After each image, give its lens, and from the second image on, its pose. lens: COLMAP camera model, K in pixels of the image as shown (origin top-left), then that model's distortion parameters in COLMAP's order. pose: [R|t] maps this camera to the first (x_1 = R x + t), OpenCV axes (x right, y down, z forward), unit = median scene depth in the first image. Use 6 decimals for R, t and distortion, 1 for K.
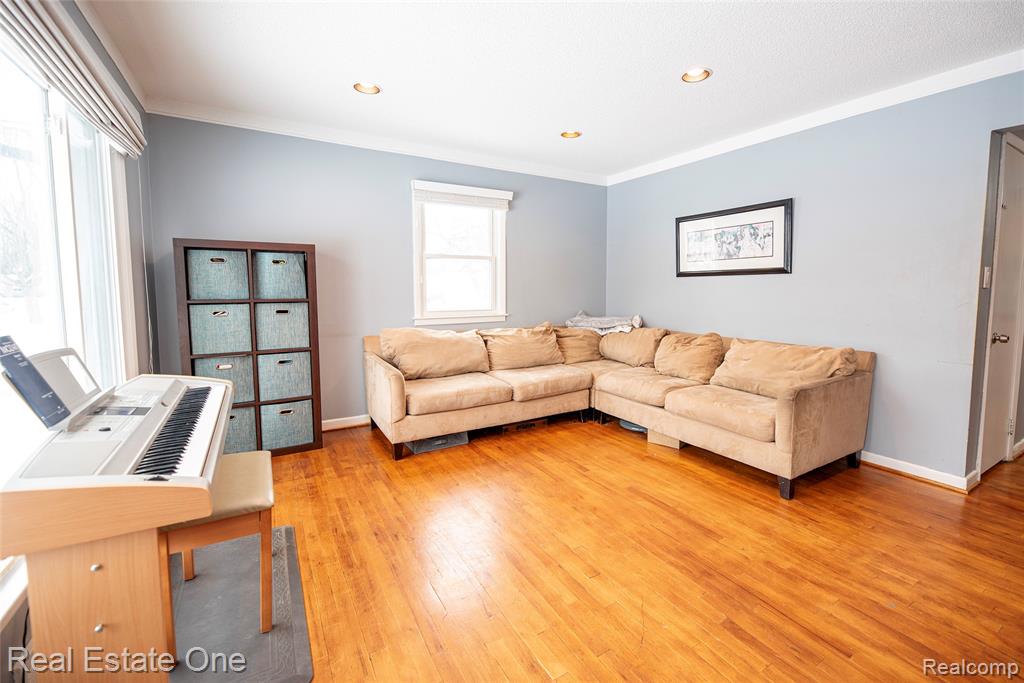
lens RADIAL K [[426.8, 0, 516.0], [0, 426.8, 344.9], [0, 0, 1]] dist [0.001568, -0.005186]
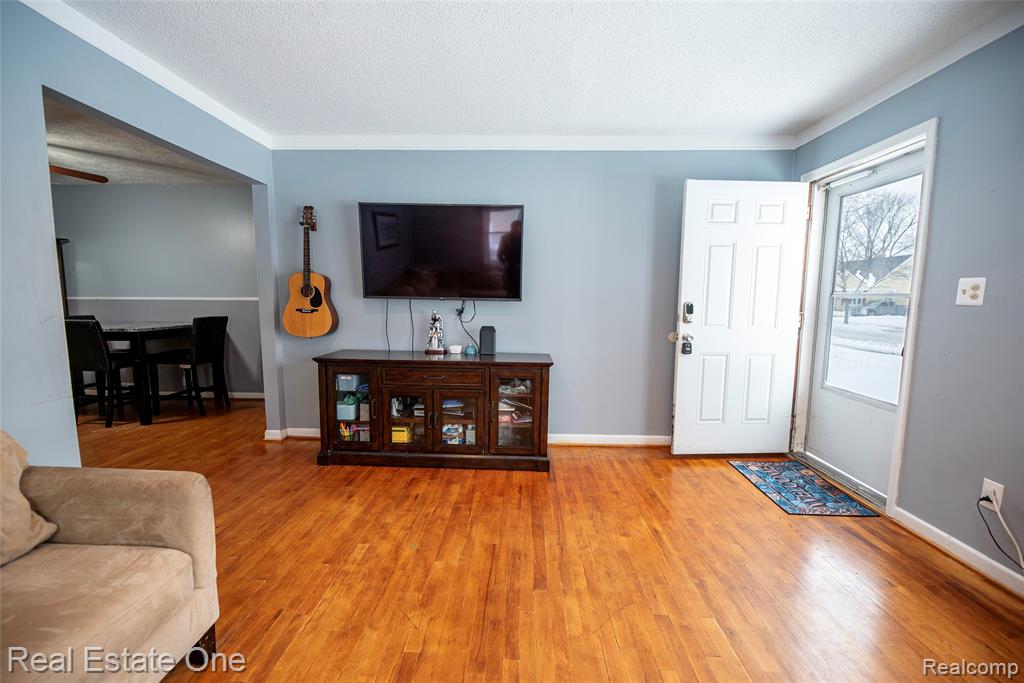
lens RADIAL K [[426.8, 0, 516.0], [0, 426.8, 344.9], [0, 0, 1]] dist [0.001568, -0.005186]
pose [[-0.859244, -0.067842, 0.507048, 0.004207], [0.058603, 0.971589, 0.229306, -0.129474], [-0.508199, 0.226744, -0.830856, 0.924474]]
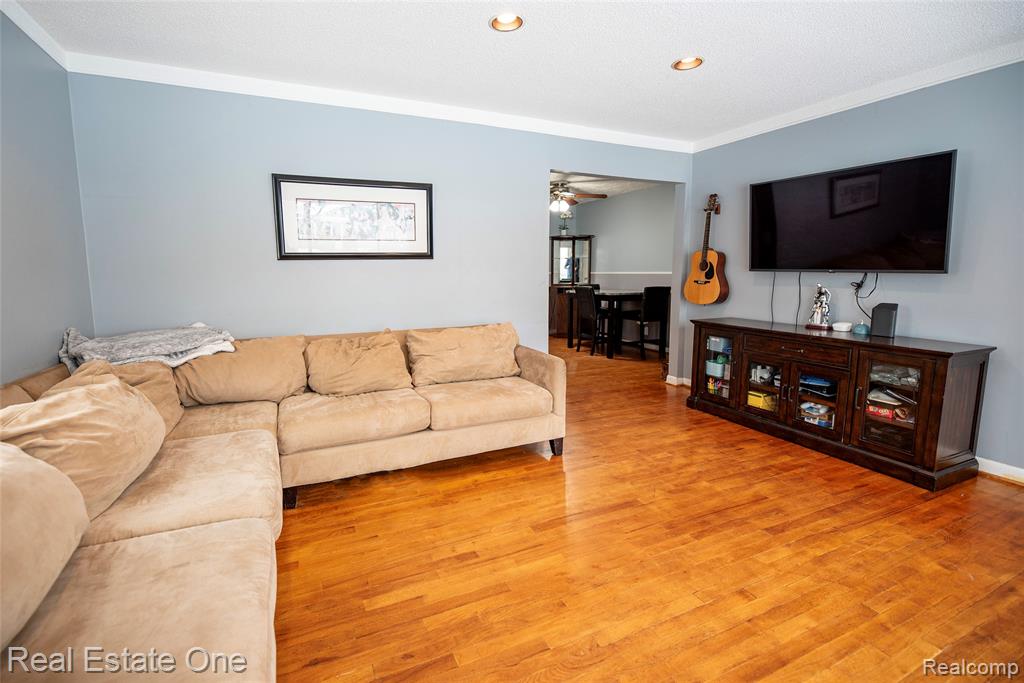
lens RADIAL K [[455.2, 0, 461.7], [0, 455.2, 338.3], [0, 0, 1]] dist [0.001821, -0.004954]
pose [[0.132410, -0.149526, 0.979852, -0.443124], [0.144472, 0.980910, 0.130164, -0.117074], [-0.980610, 0.124326, 0.151485, 0.815102]]
